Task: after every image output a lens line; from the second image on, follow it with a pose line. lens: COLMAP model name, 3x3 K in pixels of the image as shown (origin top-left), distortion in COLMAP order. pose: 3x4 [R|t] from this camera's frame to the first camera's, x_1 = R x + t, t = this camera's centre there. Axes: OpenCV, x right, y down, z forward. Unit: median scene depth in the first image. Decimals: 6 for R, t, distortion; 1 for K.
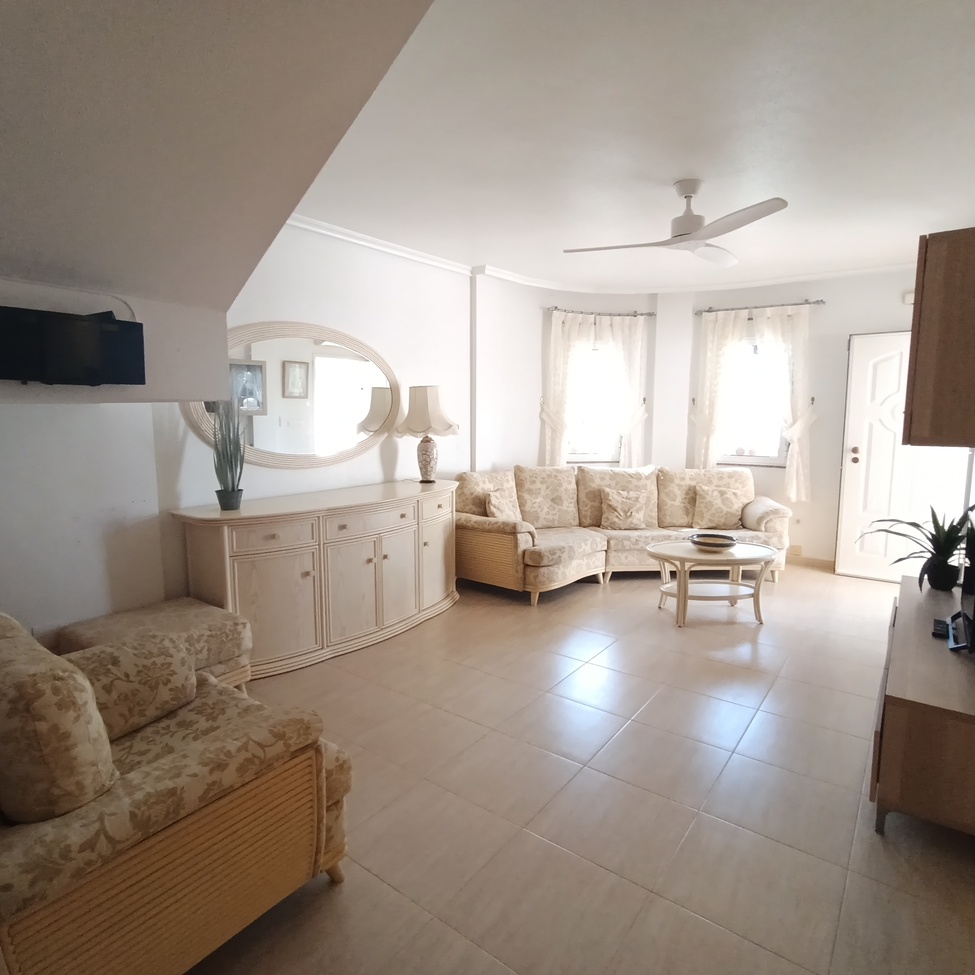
lens RADIAL K [[594.3, 0, 480.0], [0, 594.3, 482.0], [0, 0, 1]] dist [-0.035290, 0.023196]
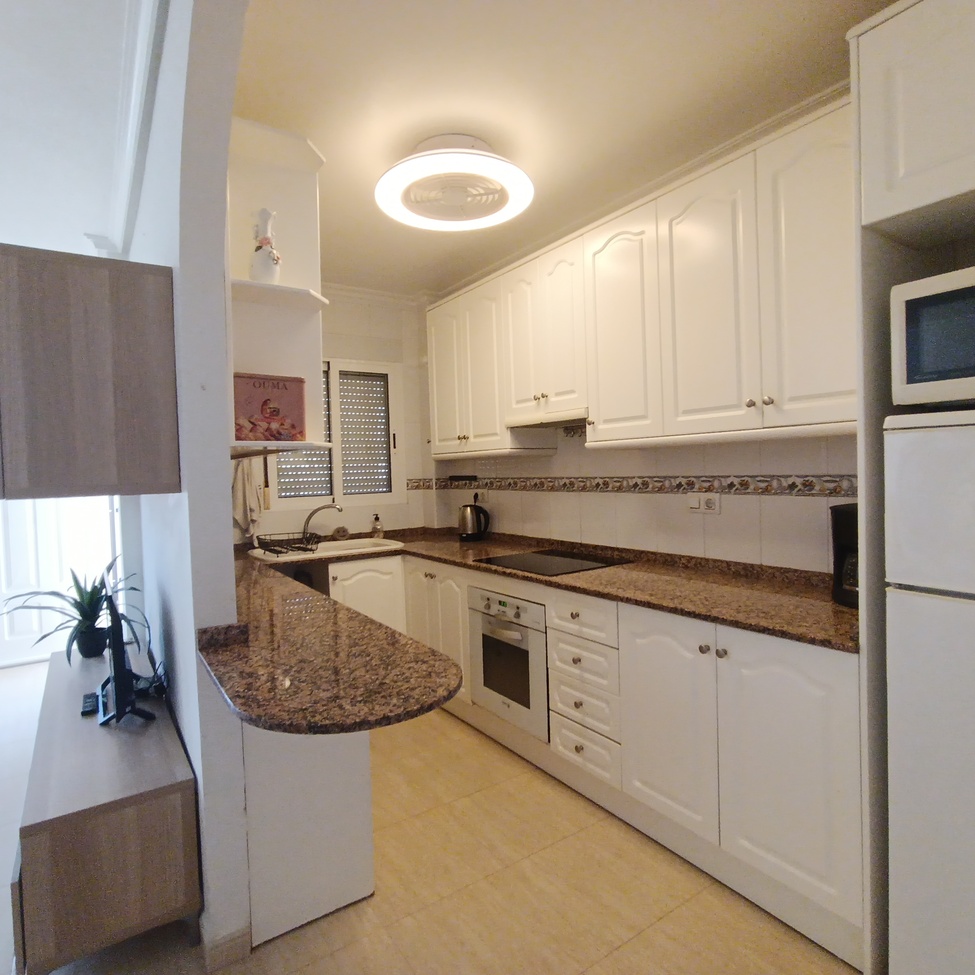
lens RADIAL K [[594.3, 0, 478.3], [0, 594.3, 480.9], [0, 0, 1]] dist [-0.035290, 0.023196]
pose [[0.328625, -0.032203, 0.943911, 0.072953], [0.141823, 0.989769, -0.015608, 0.005656], [-0.933752, 0.138998, 0.329830, 0.051966]]
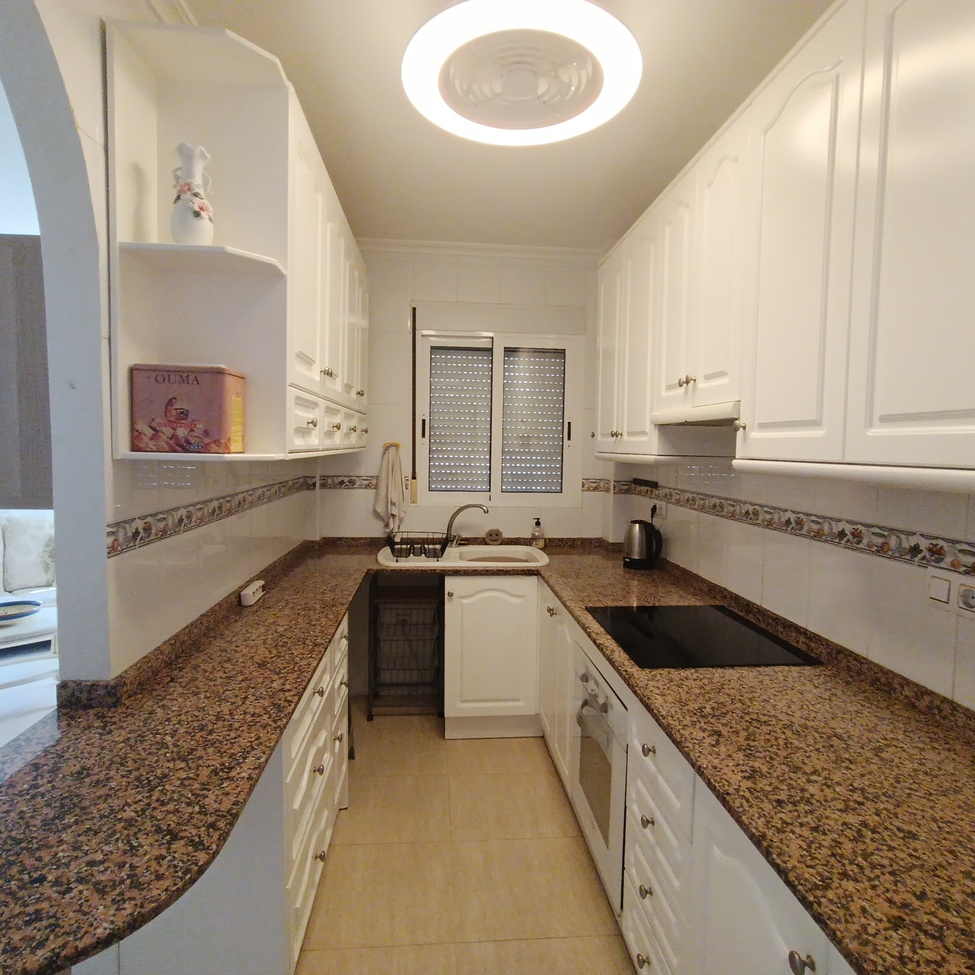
lens RADIAL K [[594.3, 0, 478.2], [0, 594.3, 482.4], [0, 0, 1]] dist [-0.035290, 0.023196]
pose [[0.749338, -0.033694, 0.661330, 0.292747], [0.064311, 0.997687, -0.022037, -0.012355], [-0.659057, 0.059044, 0.749772, -0.014869]]
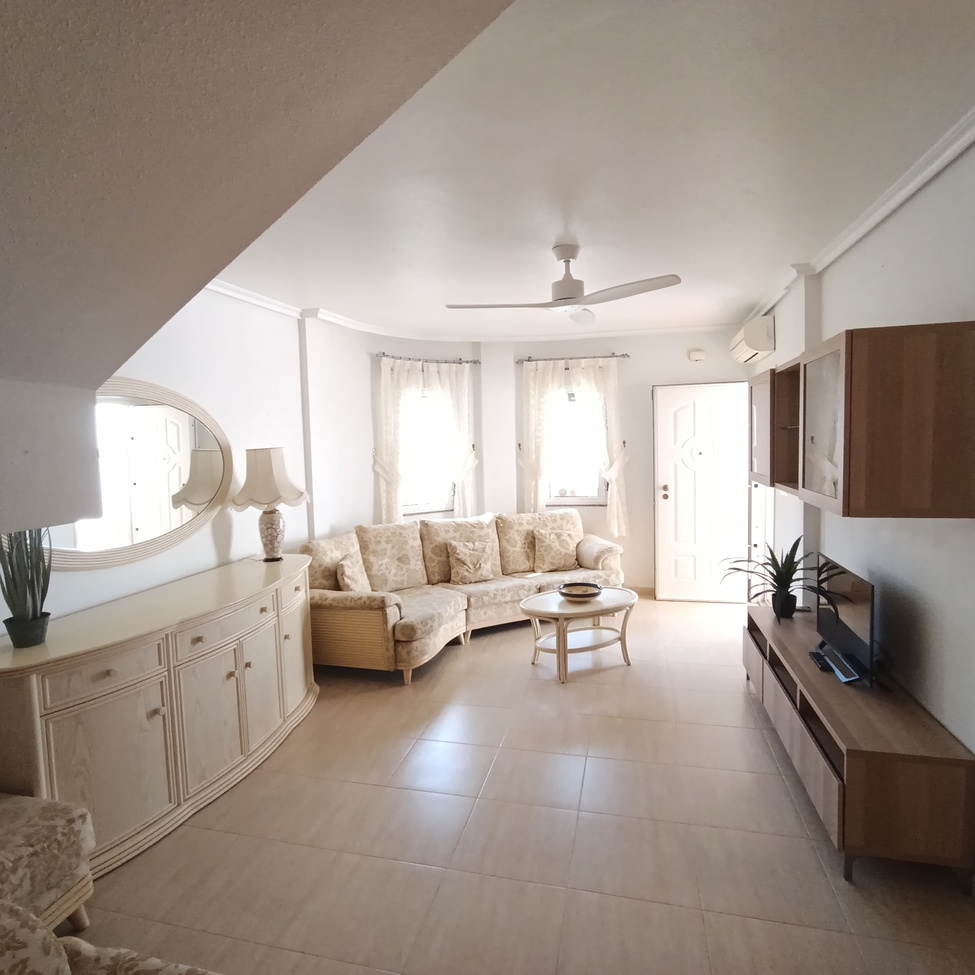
lens RADIAL K [[594.3, 0, 480.3], [0, 594.3, 484.0], [0, 0, 1]] dist [-0.035290, 0.023196]
pose [[0.921692, -0.057629, 0.383618, -0.120866], [0.075143, 0.996697, -0.030814, -0.053641], [-0.380575, 0.057227, 0.922978, 0.092310]]
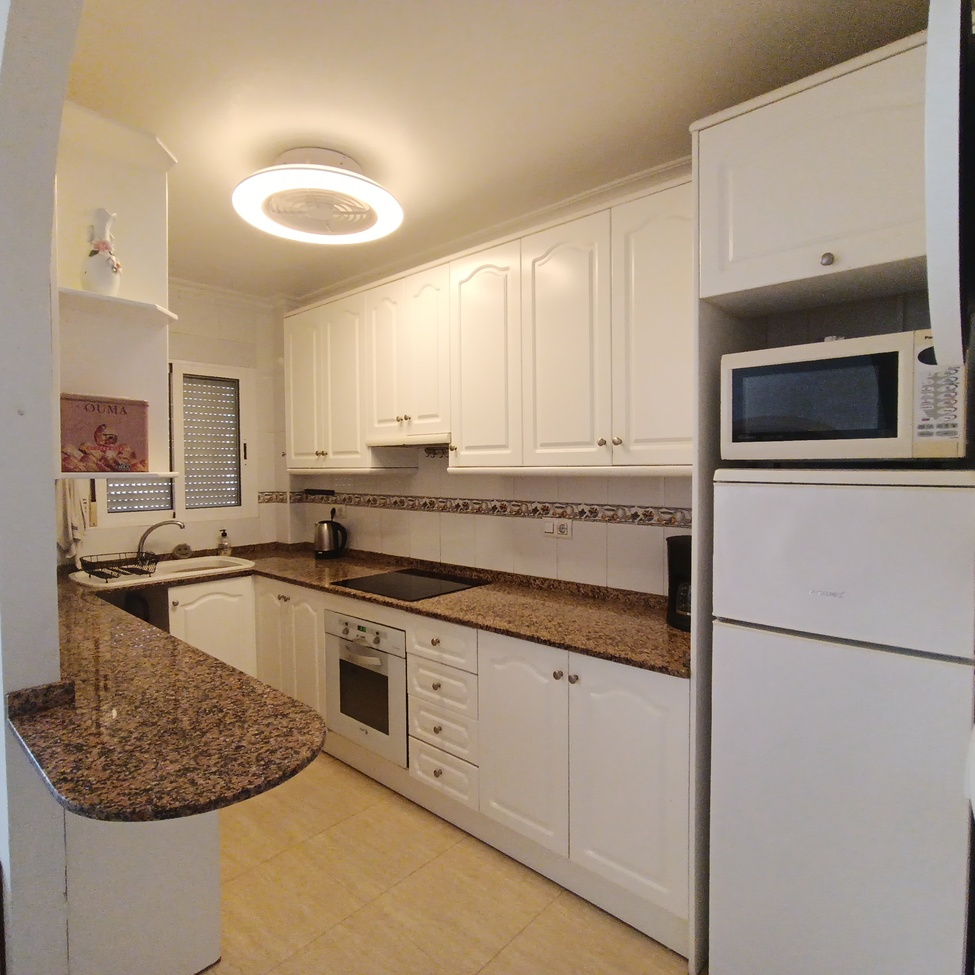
lens RADIAL K [[594.3, 0, 478.8], [0, 594.3, 480.9], [0, 0, 1]] dist [-0.035290, 0.023196]
pose [[0.090942, -0.030470, 0.995390, 0.072681], [0.123882, 0.992114, 0.019051, -0.017766], [-0.988121, 0.121579, 0.093999, 0.055762]]
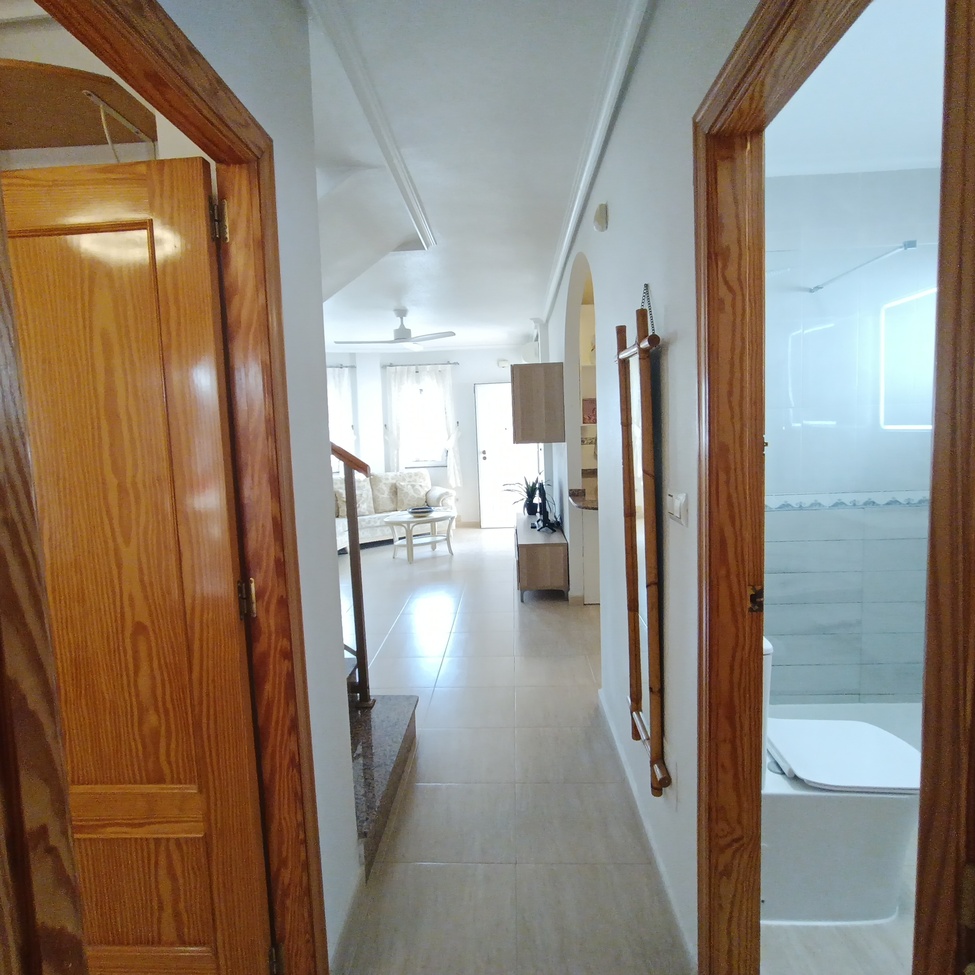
lens RADIAL K [[594.3, 0, 483.1], [0, 594.3, 483.3], [0, 0, 1]] dist [-0.035290, 0.023196]
pose [[0.824749, -0.086162, 0.558897, -0.322832], [0.104993, 0.994472, -0.001623, 0.036475], [-0.555668, 0.060019, 0.829235, -0.403805]]
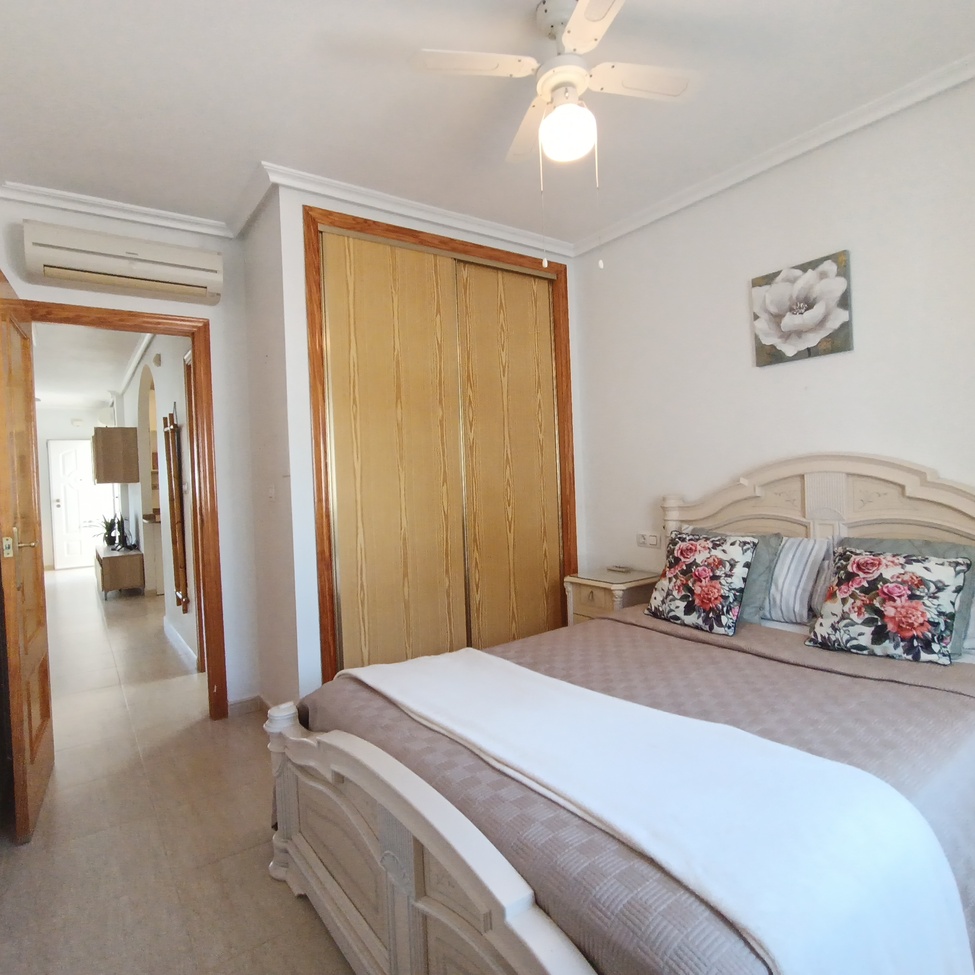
lens RADIAL K [[594.3, 0, 479.0], [0, 594.3, 489.1], [0, 0, 1]] dist [-0.035290, 0.023196]
pose [[0.308423, -0.030978, 0.950745, -0.730098], [0.145692, 0.989216, -0.015031, 0.133940], [-0.940026, 0.143152, 0.309610, -0.850271]]
